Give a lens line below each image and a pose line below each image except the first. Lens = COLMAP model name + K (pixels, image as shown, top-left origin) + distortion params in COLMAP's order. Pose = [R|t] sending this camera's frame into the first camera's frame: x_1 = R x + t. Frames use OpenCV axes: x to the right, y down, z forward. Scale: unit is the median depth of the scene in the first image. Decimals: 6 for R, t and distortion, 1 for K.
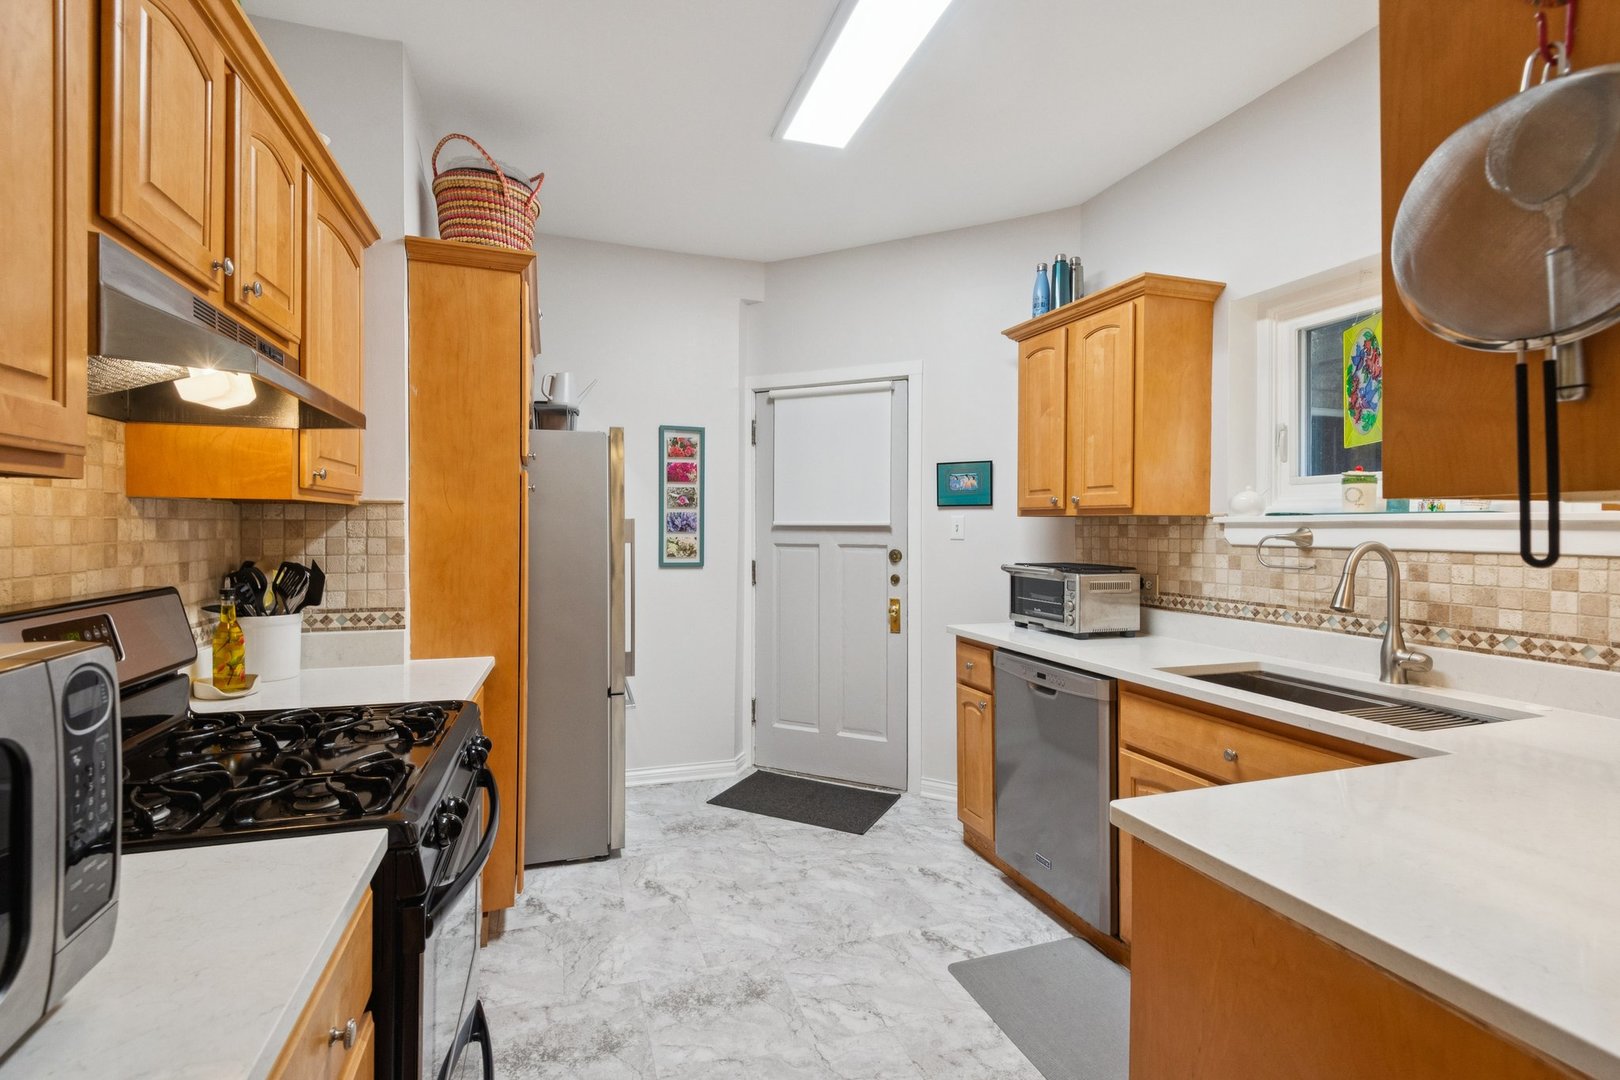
lens RADIAL K [[751.4, 0, 809.8], [0, 751.4, 535.4], [0, 0, 1]] dist [-0.008245, -0.000623]
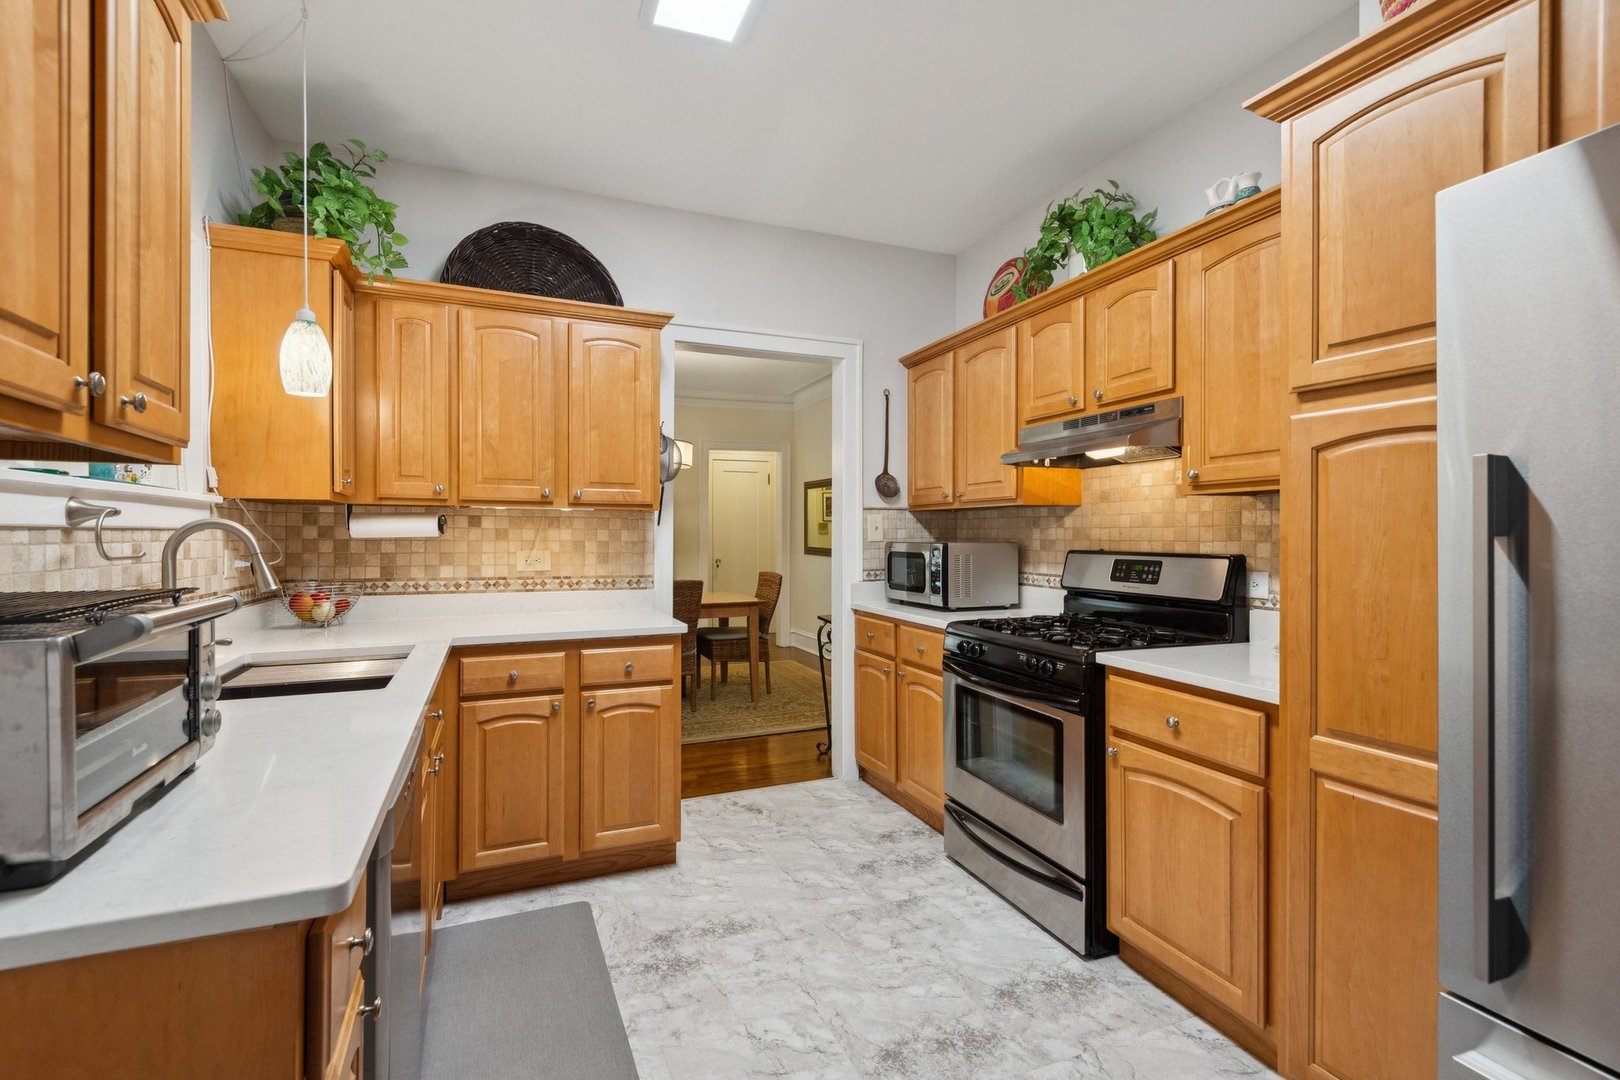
lens RADIAL K [[751.4, 0, 813.1], [0, 751.4, 536.0], [0, 0, 1]] dist [-0.008245, -0.000623]
pose [[-0.997882, 0.002638, -0.065002, 0.074769], [0.002705, 0.999996, -0.000941, 0.023763], [0.065000, -0.001115, -0.997885, 1.964562]]
